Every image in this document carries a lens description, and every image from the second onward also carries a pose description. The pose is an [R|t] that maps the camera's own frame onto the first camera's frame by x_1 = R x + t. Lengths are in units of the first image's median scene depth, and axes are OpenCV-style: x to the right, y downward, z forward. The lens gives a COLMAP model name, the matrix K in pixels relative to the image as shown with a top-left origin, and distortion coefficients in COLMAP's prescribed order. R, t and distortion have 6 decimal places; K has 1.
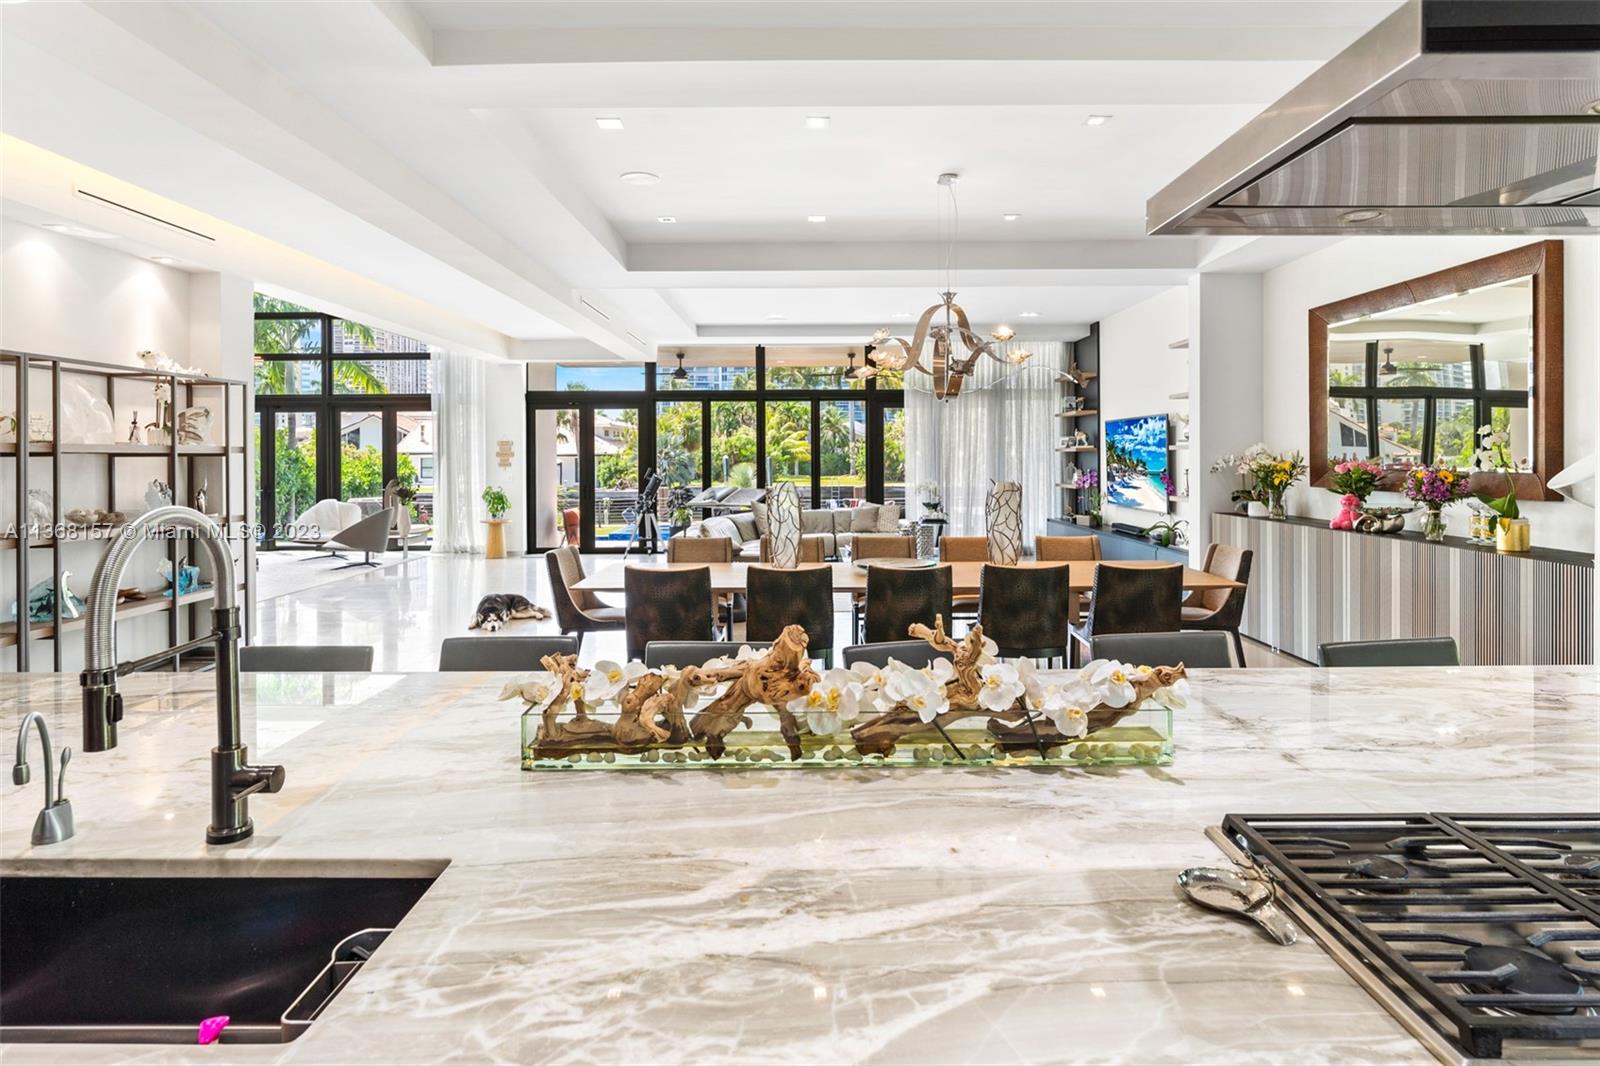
lens RADIAL K [[872.3, 0, 802.9], [0, 872.3, 452.6], [0, 0, 1]] dist [0.001953, 0.000034]
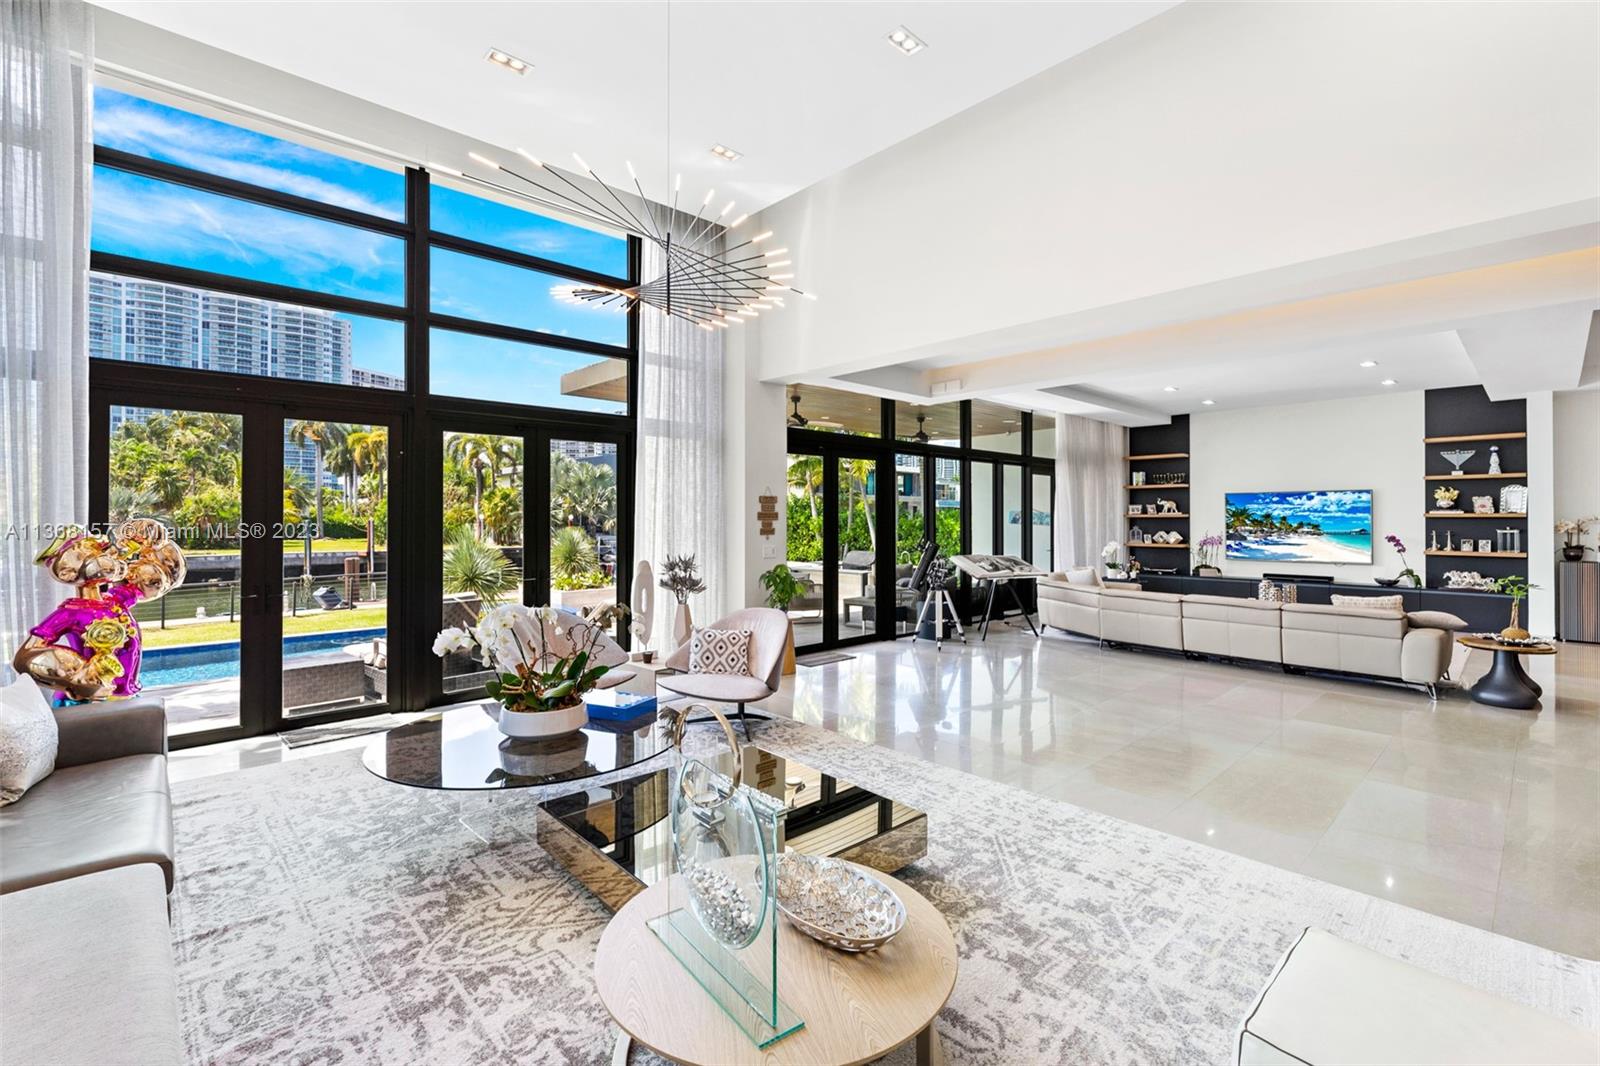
lens RADIAL K [[703.6, 0, 805.1], [0, 703.6, 512.6], [0, 0, 1]] dist [-0.001213, -0.000088]
pose [[0.725626, 0.010115, 0.688014, -0.708848], [-0.006009, 0.999947, -0.008364, 0.003827], [-0.688063, 0.001935, 0.725649, 0.600021]]
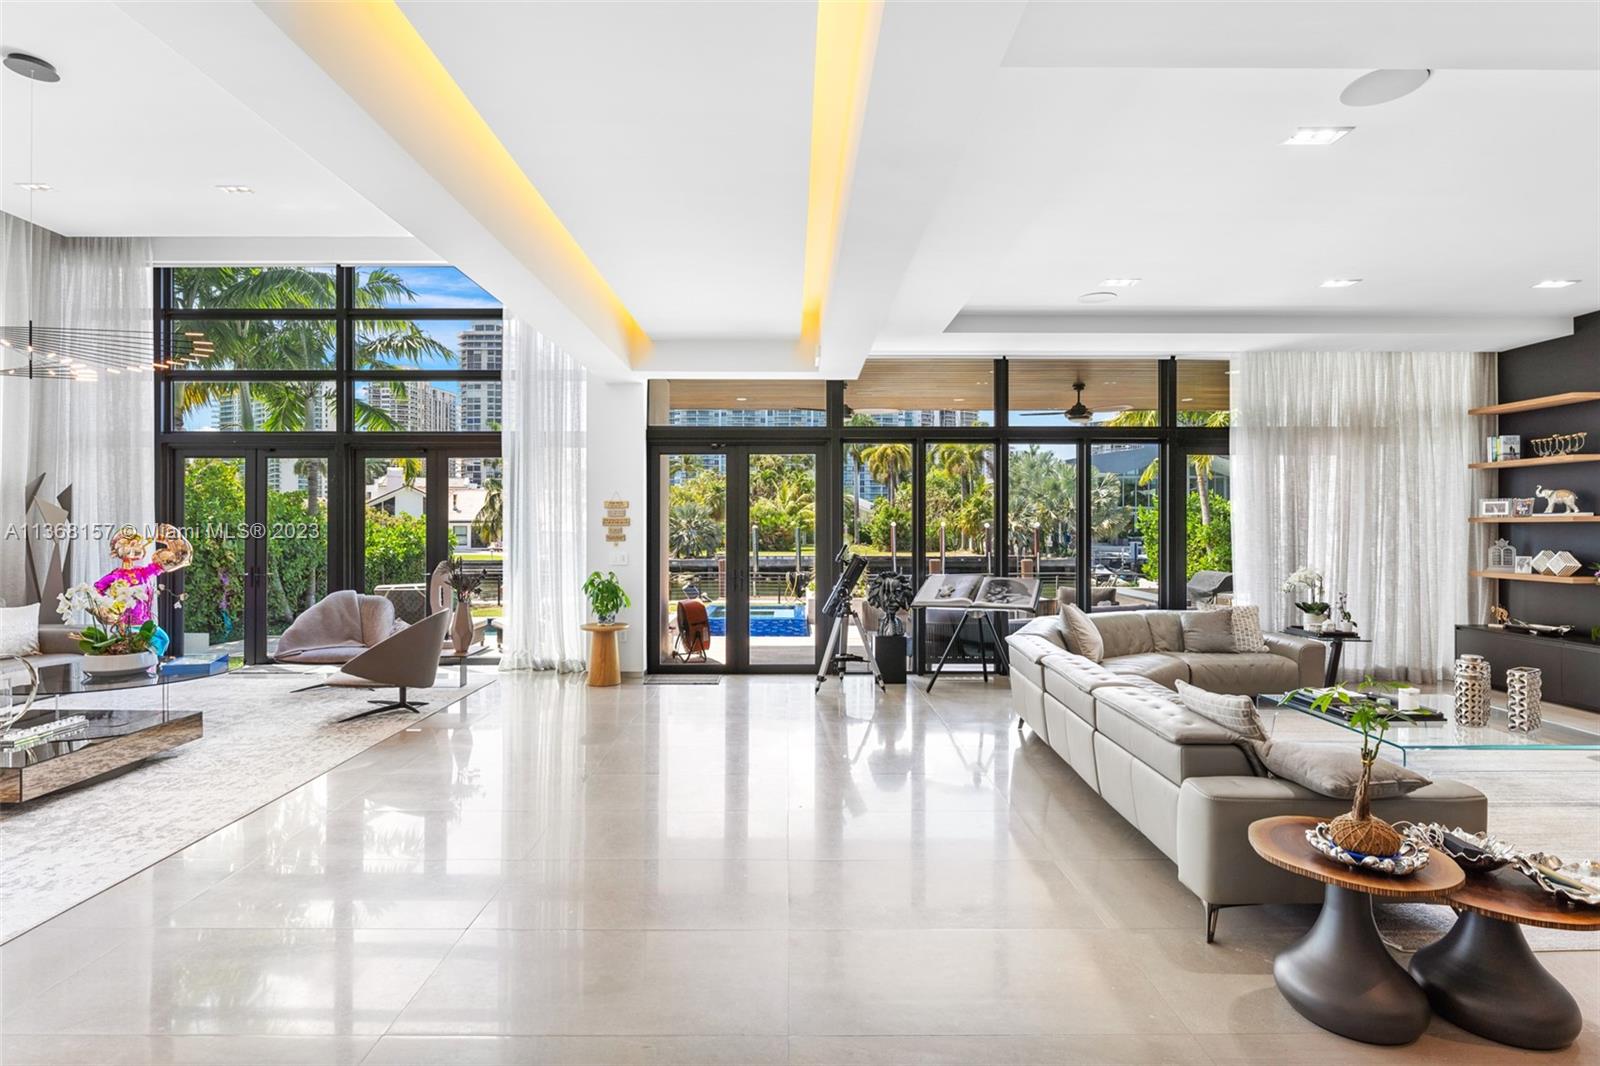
lens RADIAL K [[770.6, 0, 793.1], [0, 770.6, 523.9], [0, 0, 1]] dist [-0.001213, 0.000543]
pose [[0.999959, 0.005080, 0.007456, -0.218586], [-0.005091, 0.999986, 0.001410, 0.002095], [-0.007448, -0.001448, 0.999971, 0.434653]]
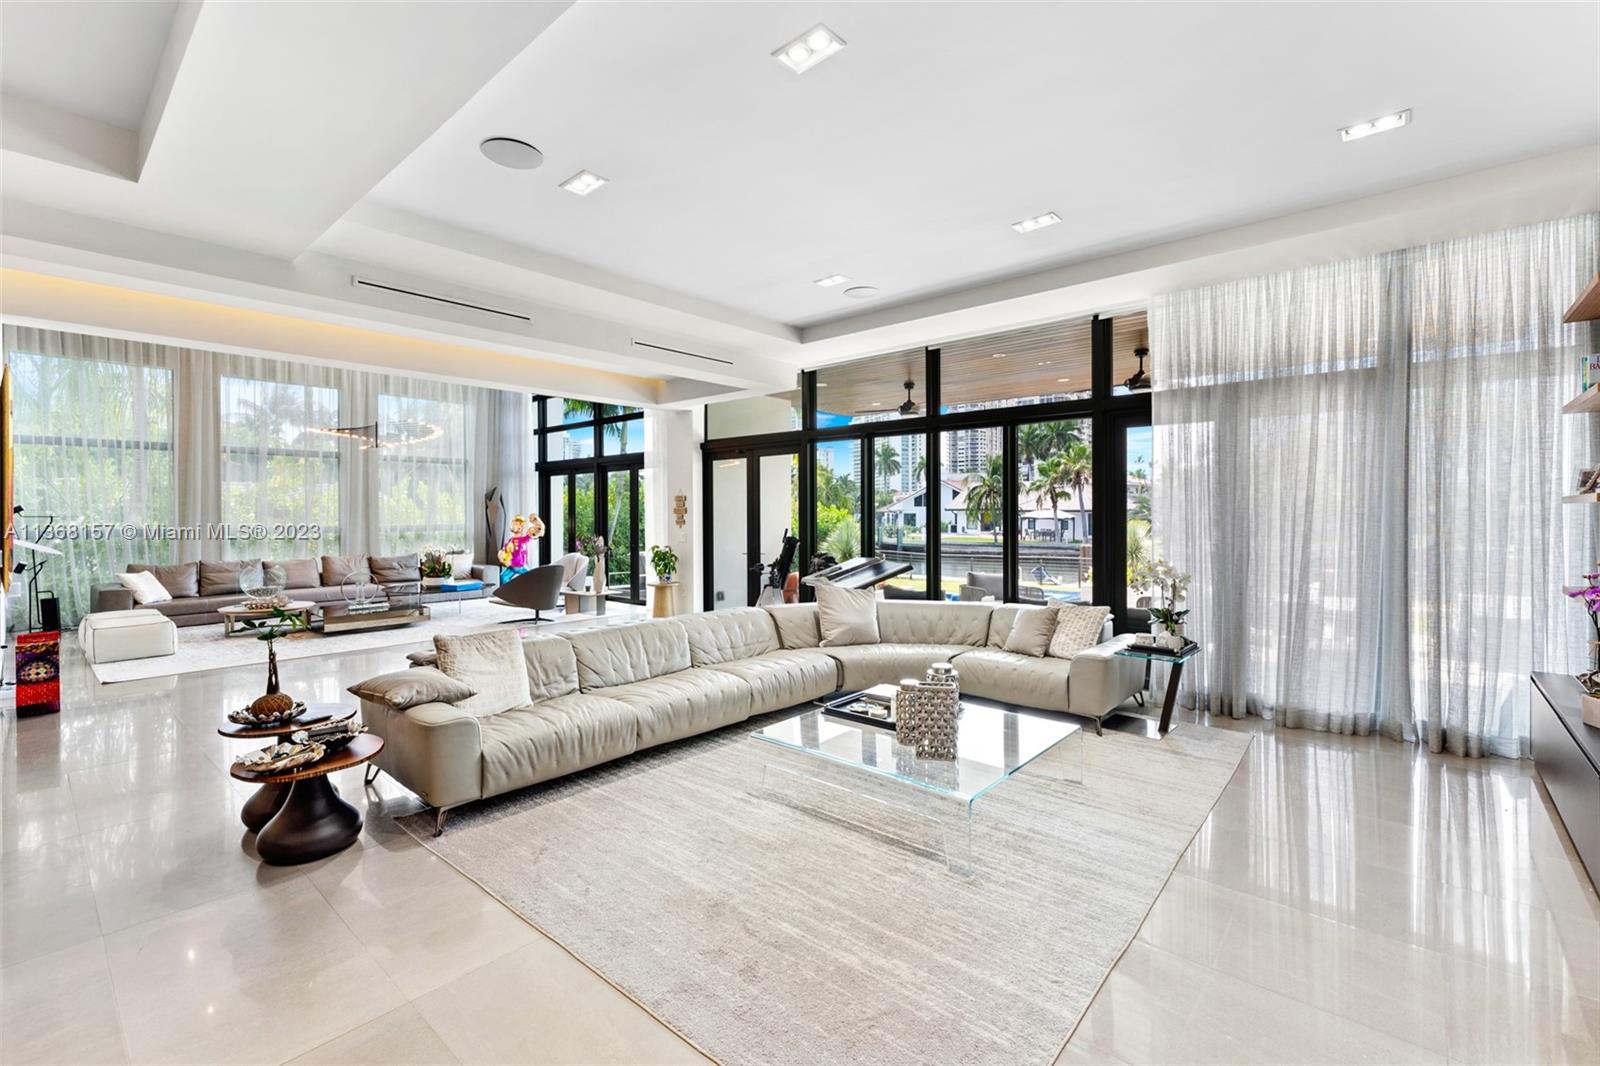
lens RADIAL K [[692.2, 0, 806.4], [0, 692.2, 521.6], [0, 0, 1]] dist [-0.002756, -0.000128]
pose [[0.755253, 0.010315, -0.655352, 0.238546], [0.002012, 0.999835, 0.018056, 0.000456], [0.655430, -0.014956, 0.755108, 0.550319]]
